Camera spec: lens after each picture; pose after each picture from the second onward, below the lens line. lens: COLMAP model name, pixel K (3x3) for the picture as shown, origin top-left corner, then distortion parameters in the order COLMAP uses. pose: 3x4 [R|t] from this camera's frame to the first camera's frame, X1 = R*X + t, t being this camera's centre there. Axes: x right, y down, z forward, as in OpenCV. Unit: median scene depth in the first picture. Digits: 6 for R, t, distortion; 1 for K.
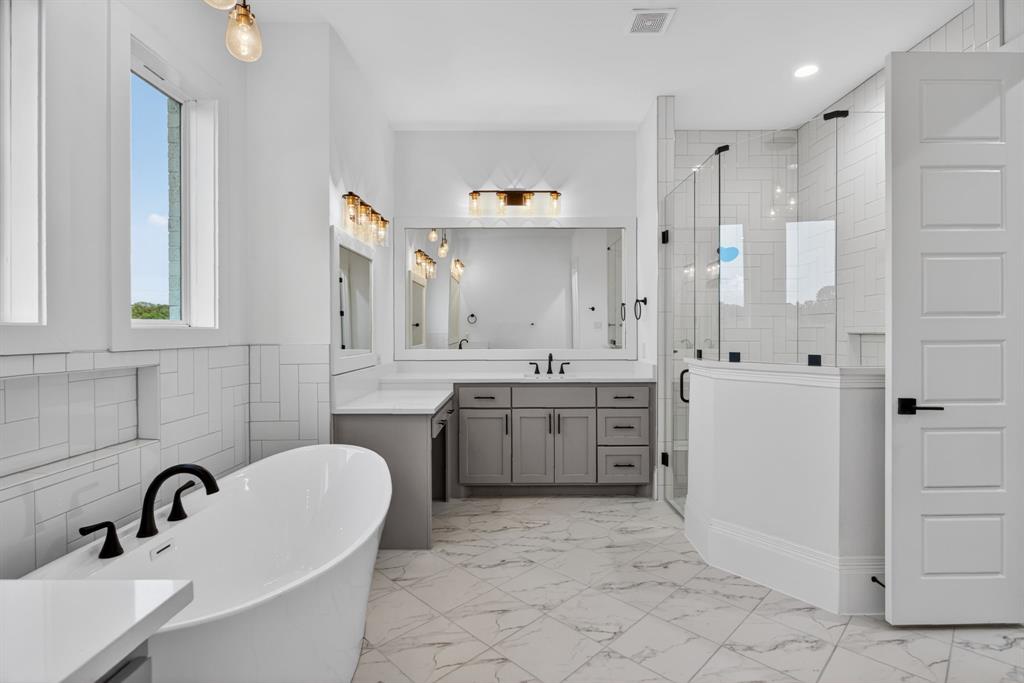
lens RADIAL K [[491.8, 0, 518.0], [0, 491.8, 337.4], [0, 0, 1]] dist [-0.004816, -0.001086]
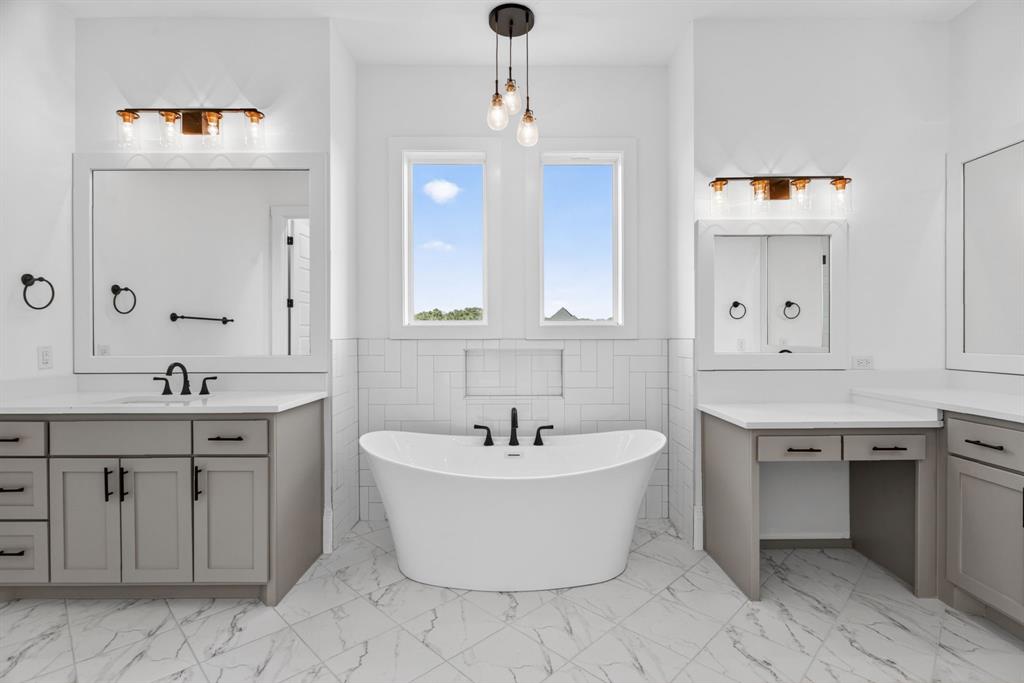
lens RADIAL K [[491.8, 0, 518.6], [0, 491.8, 343.4], [0, 0, 1]] dist [-0.004816, -0.001086]
pose [[-0.009725, 0.017310, -0.999803, 0.630119], [-0.006365, 0.999829, 0.017373, 0.007647], [0.999932, 0.006533, -0.009613, 0.656566]]
